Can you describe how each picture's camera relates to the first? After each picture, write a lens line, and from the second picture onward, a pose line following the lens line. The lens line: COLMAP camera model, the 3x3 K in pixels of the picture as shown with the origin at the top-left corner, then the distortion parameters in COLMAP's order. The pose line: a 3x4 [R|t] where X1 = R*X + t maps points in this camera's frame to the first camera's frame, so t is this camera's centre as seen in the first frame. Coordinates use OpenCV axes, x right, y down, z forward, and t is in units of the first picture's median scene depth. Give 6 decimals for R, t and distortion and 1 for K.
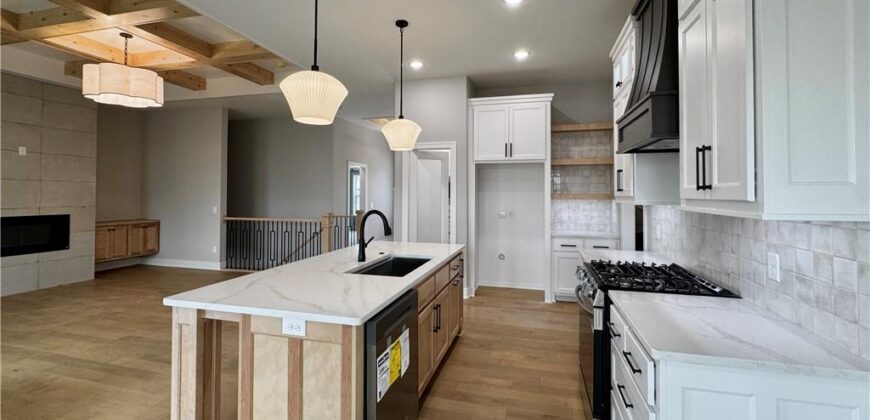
lens RADIAL K [[387.7, 0, 428.8], [0, 387.7, 186.6], [0, 0, 1]] dist [0.001683, 0.000247]
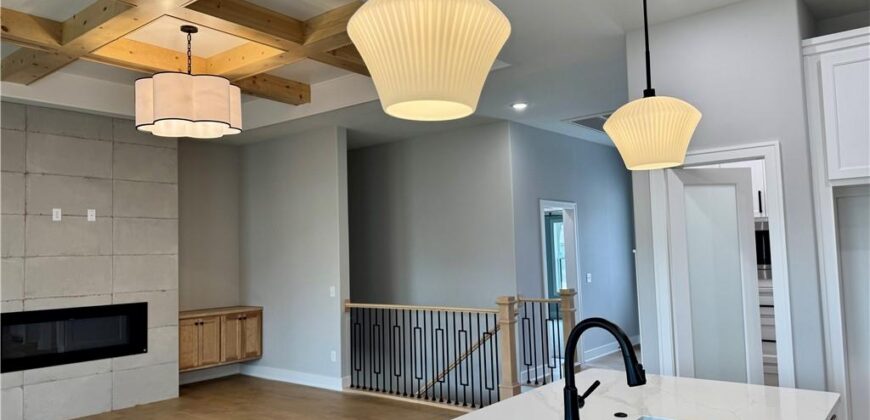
lens RADIAL K [[583.1, 0, 432.4], [0, 583.1, 214.7], [0, 0, 1]] dist [0.094422, -0.130730]
pose [[0.918929, -0.054686, -0.390612, -0.030632], [0.040314, 0.998177, -0.044906, -0.016203], [0.392356, 0.025519, 0.919459, 0.212638]]
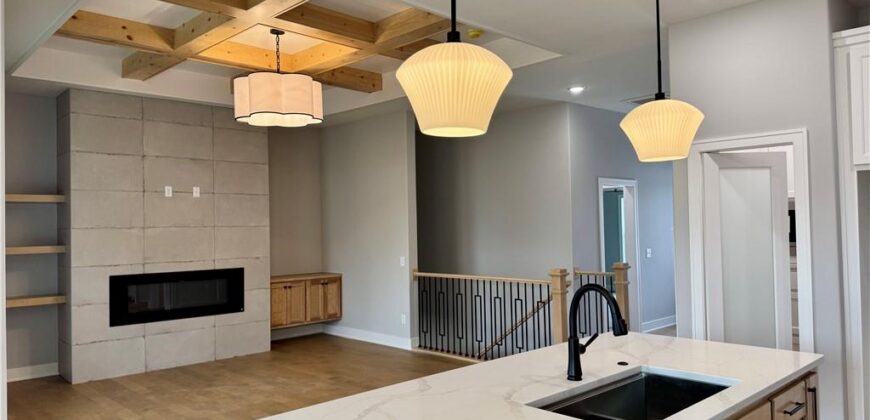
lens RADIAL K [[608.5, 0, 435.0], [0, 608.5, 210.0], [0, 0, 1]] dist [0.124845, -0.160813]
pose [[0.860440, -0.032355, -0.508524, 0.059864], [0.033329, 0.999419, -0.007194, -0.024013], [0.508461, -0.010759, 0.861018, 0.105613]]
